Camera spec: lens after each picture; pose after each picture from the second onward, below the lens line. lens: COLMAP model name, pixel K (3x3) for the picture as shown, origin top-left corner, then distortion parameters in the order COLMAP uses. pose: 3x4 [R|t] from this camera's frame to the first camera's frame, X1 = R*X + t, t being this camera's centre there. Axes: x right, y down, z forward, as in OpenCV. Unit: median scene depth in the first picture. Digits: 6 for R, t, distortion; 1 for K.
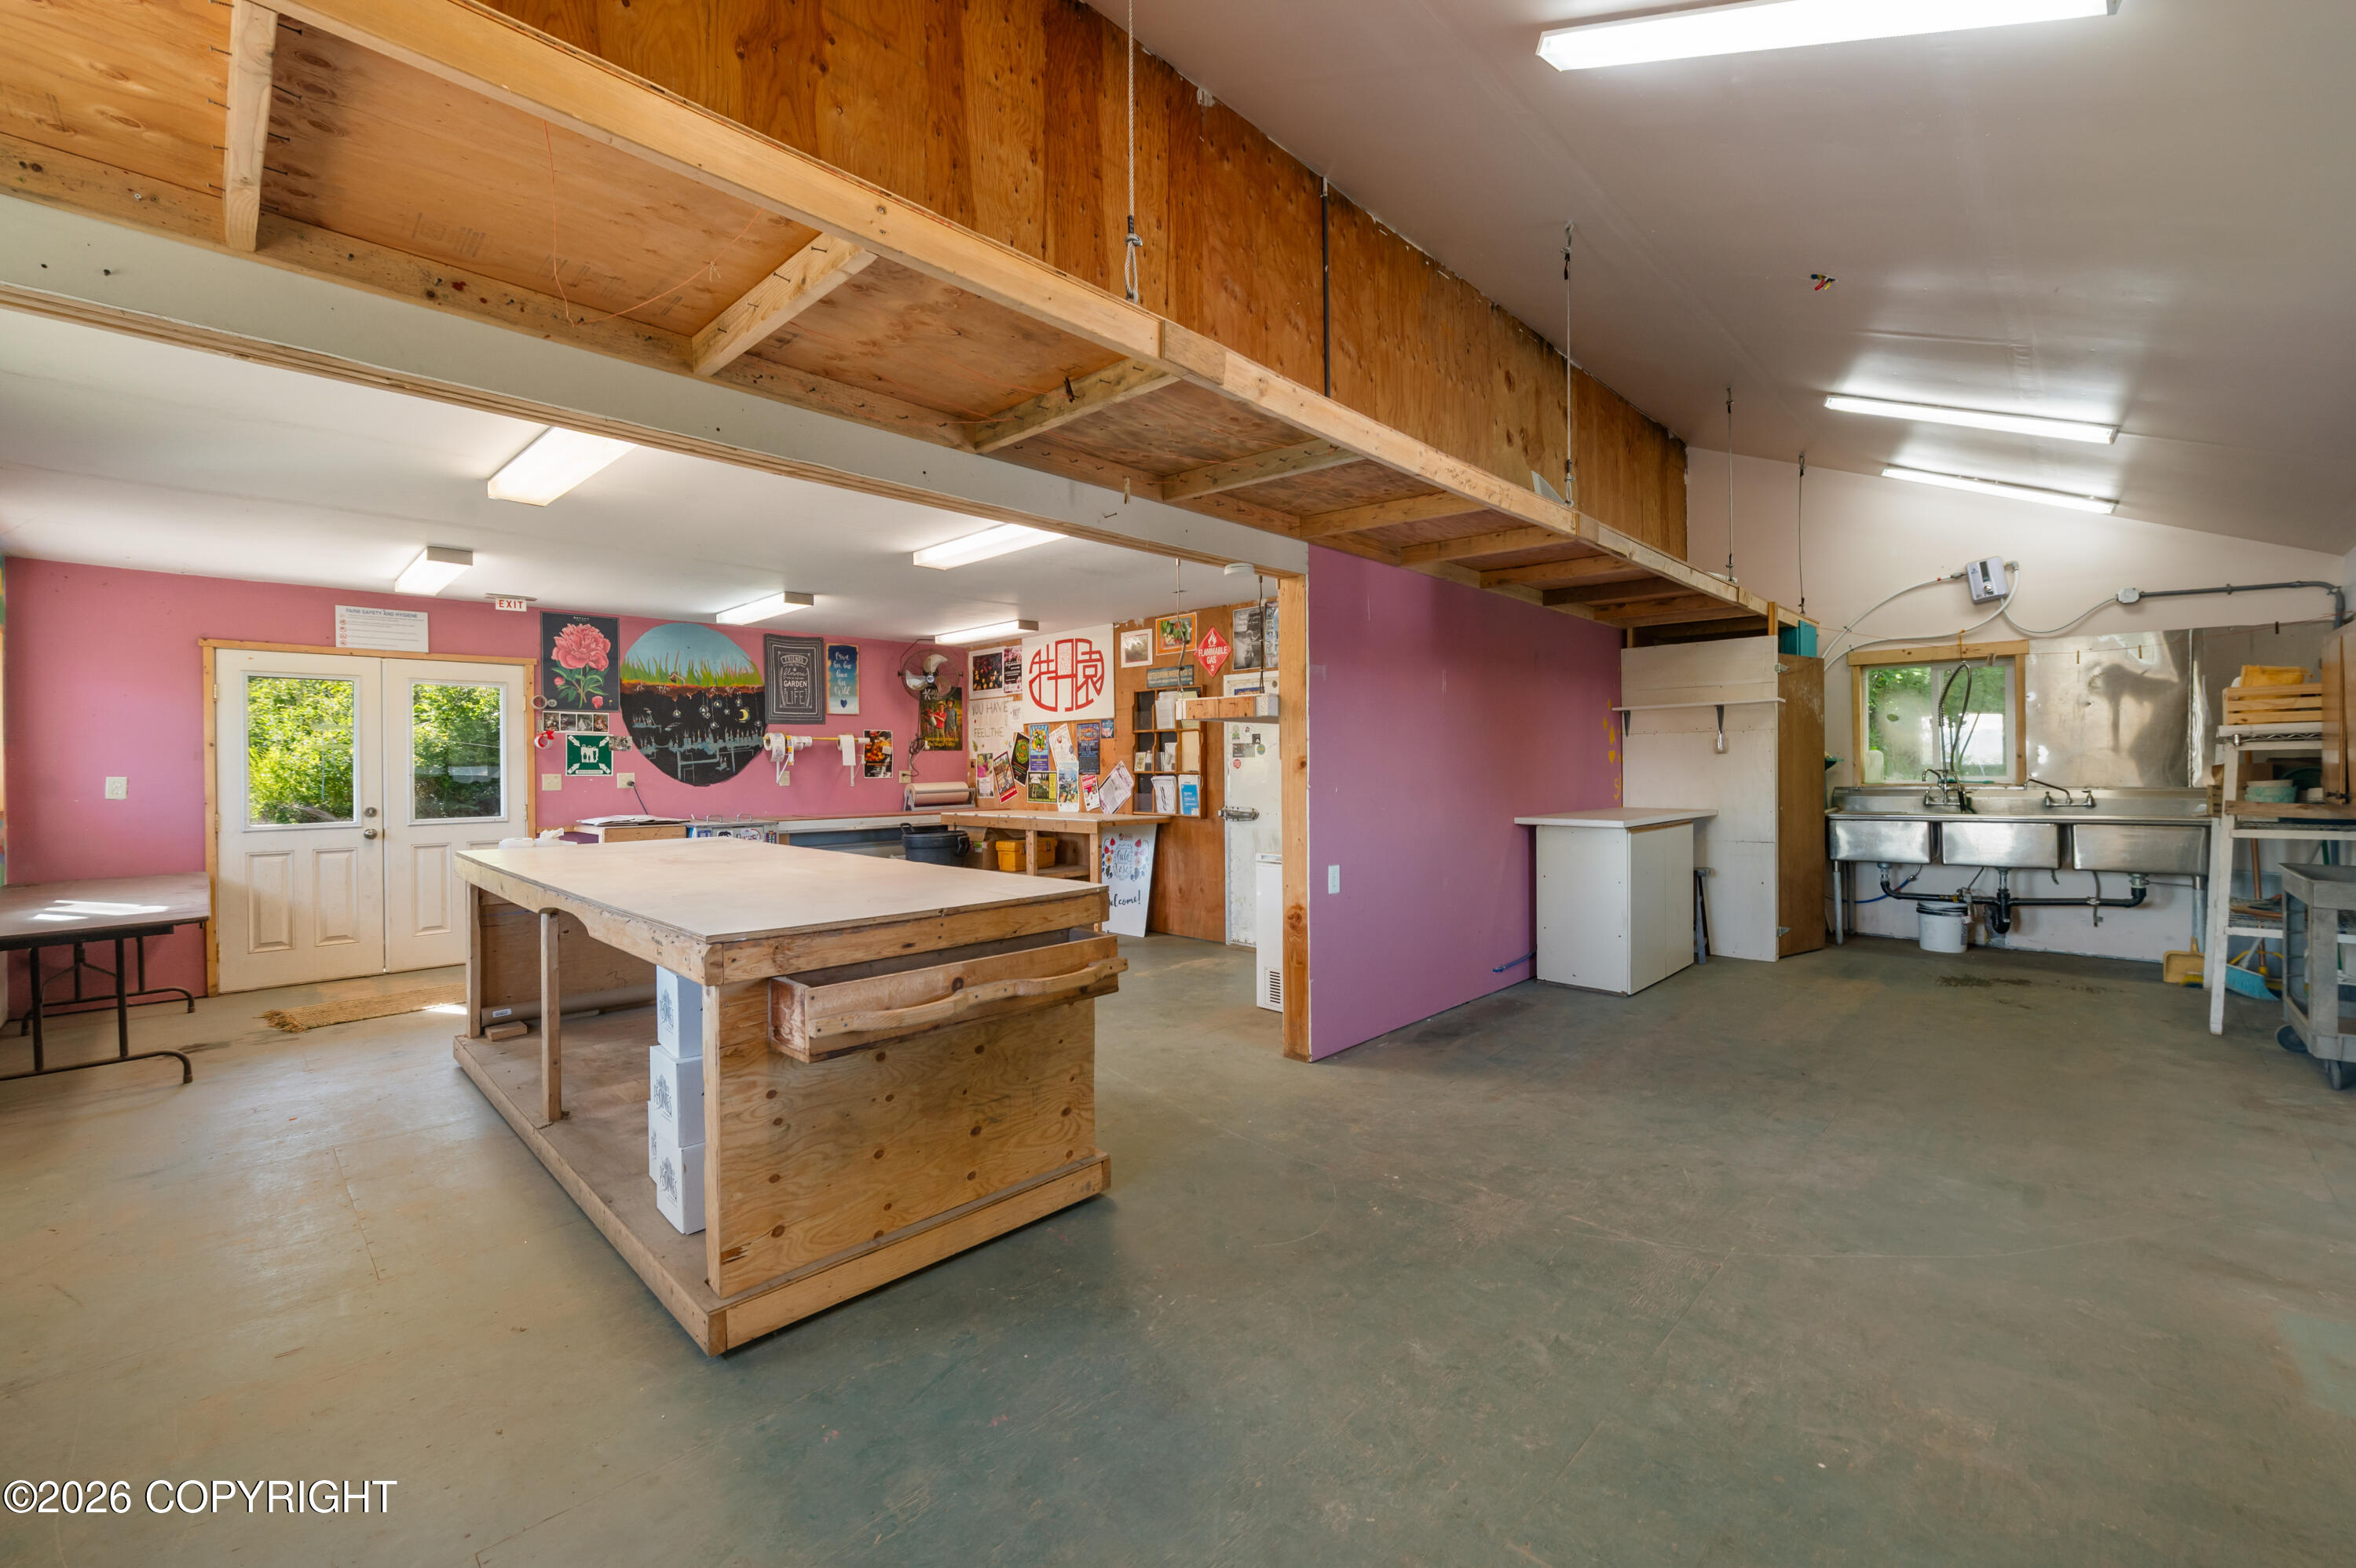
lens RADIAL K [[936.7, 0, 1188.0], [0, 936.7, 768.6], [0, 0, 1]] dist [-0.008628, -0.000716]
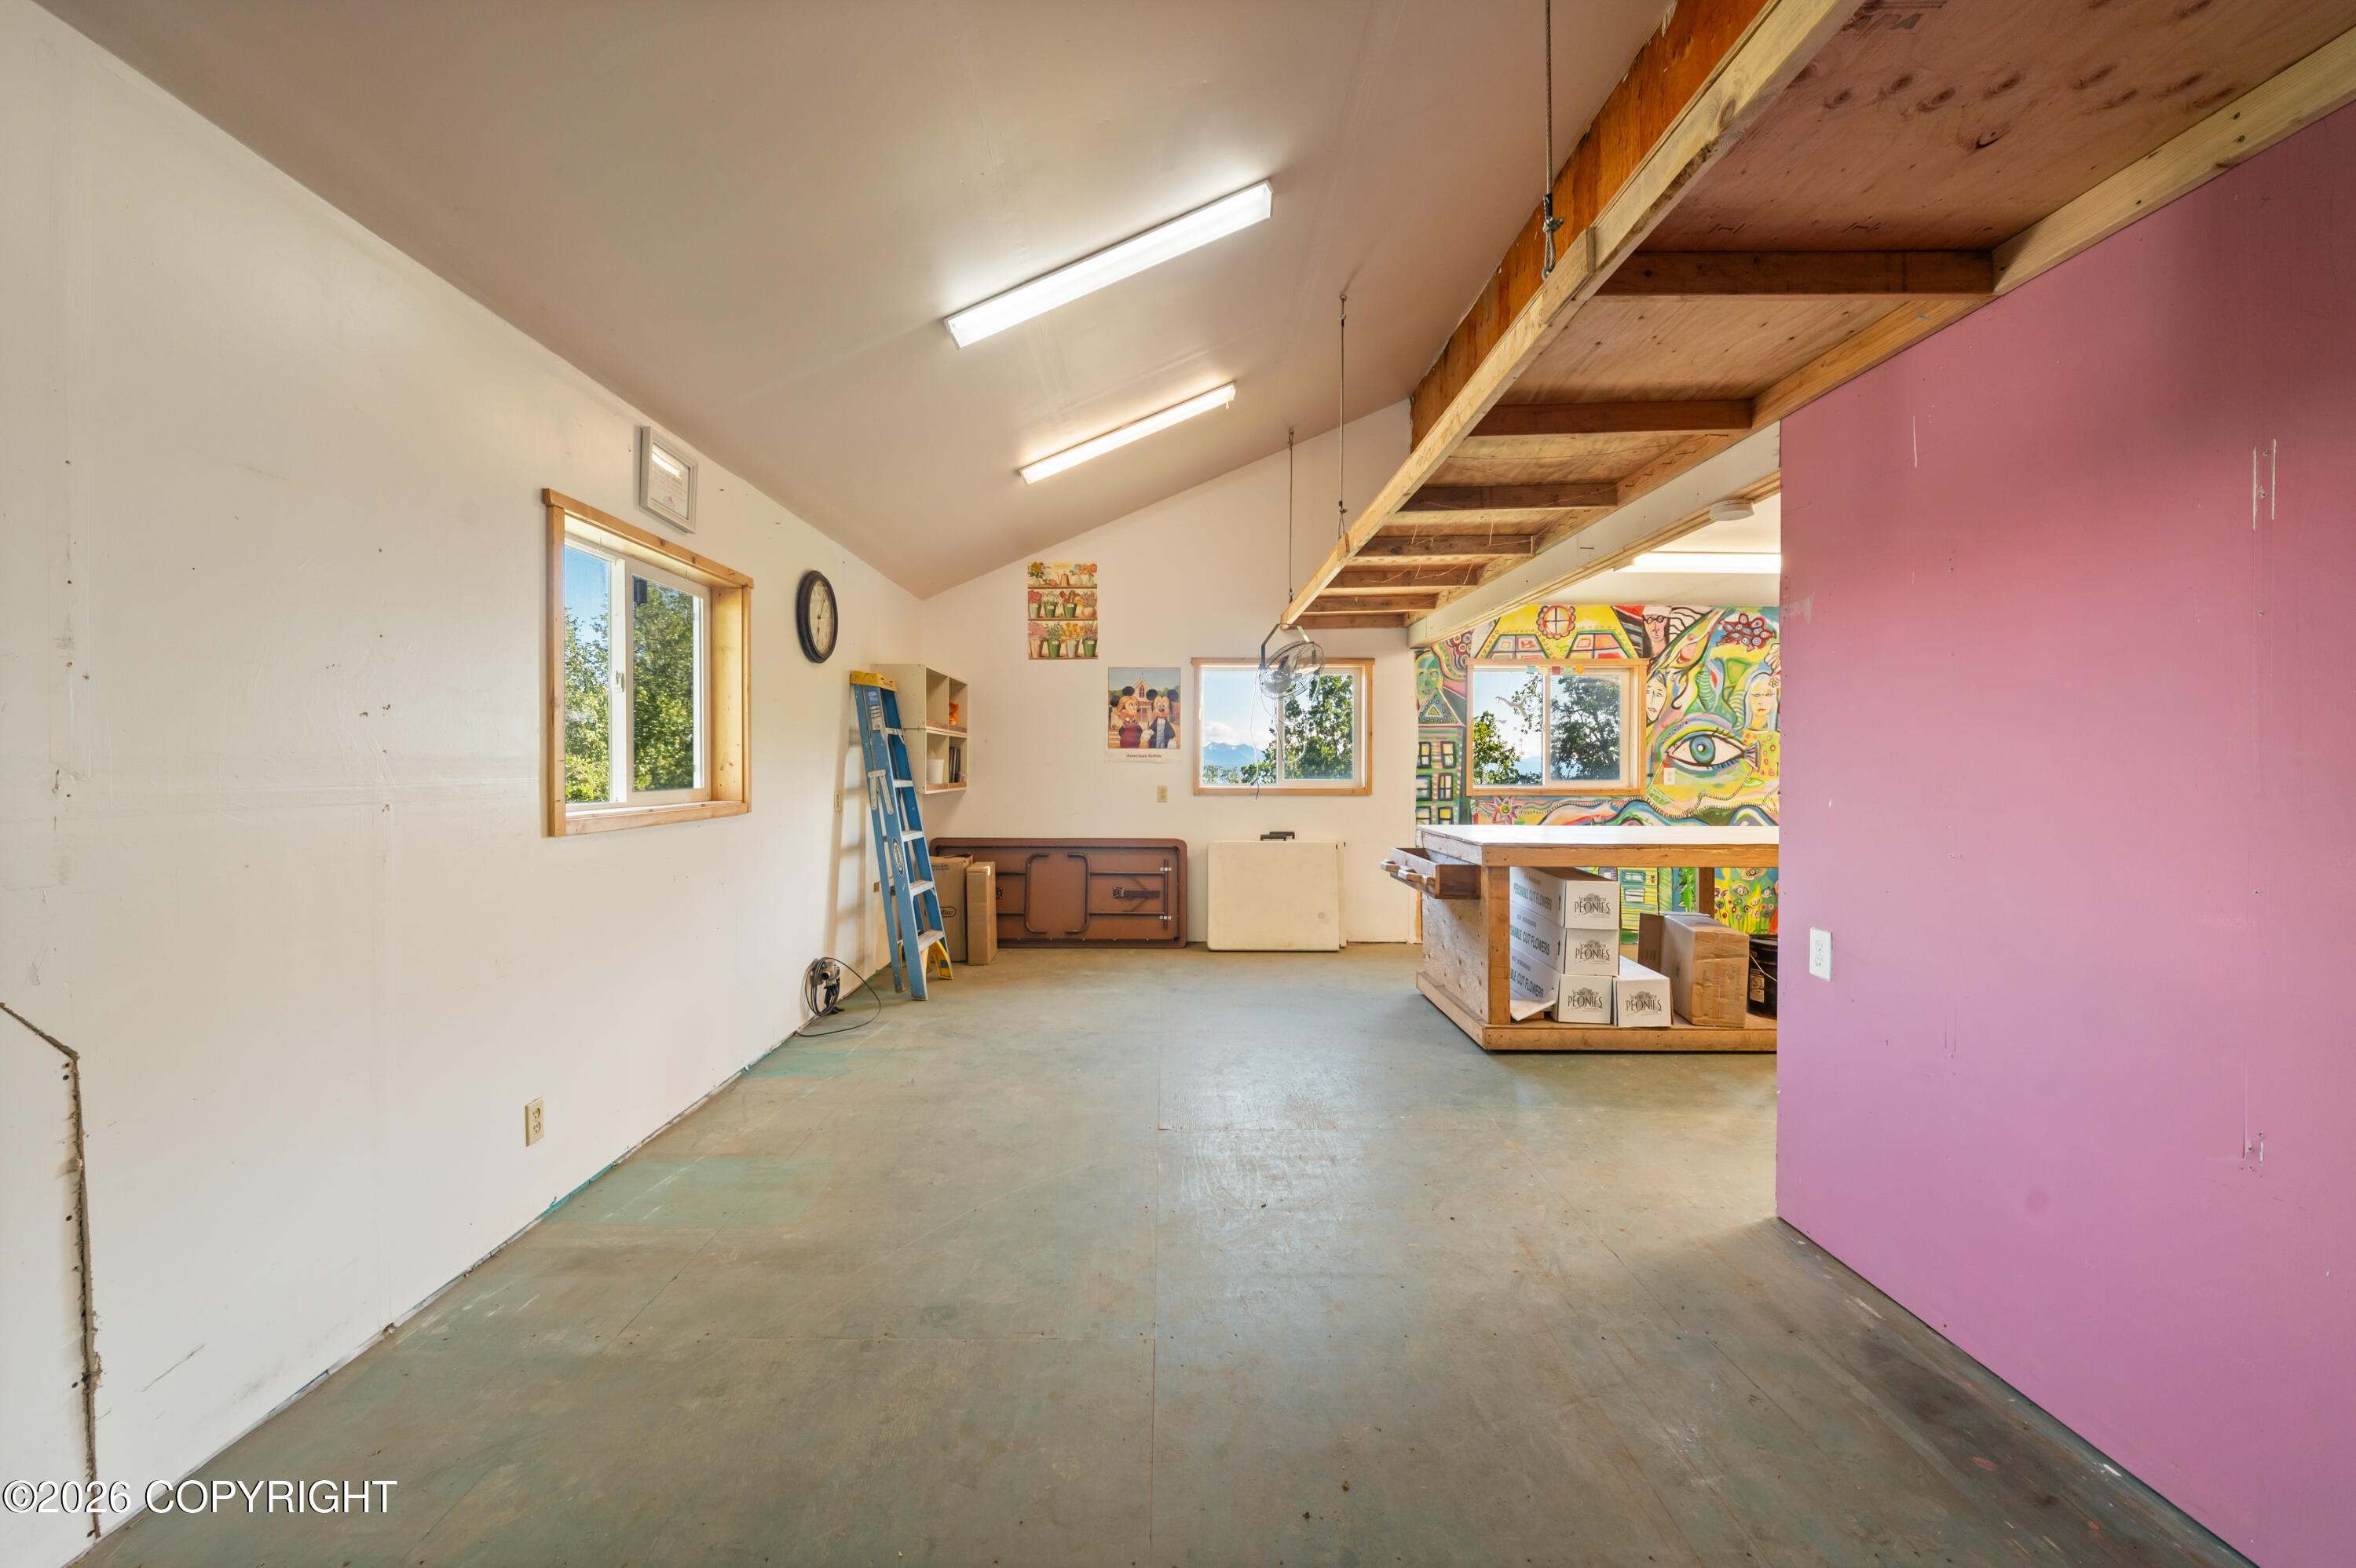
lens RADIAL K [[936.7, 0, 1188.0], [0, 936.7, 768.6], [0, 0, 1]] dist [-0.008628, -0.000716]
pose [[-0.696610, 0.006467, -0.717421, 0.979523], [-0.000593, 0.999954, 0.009589, -0.007654], [0.717450, 0.007105, -0.696574, 1.273962]]
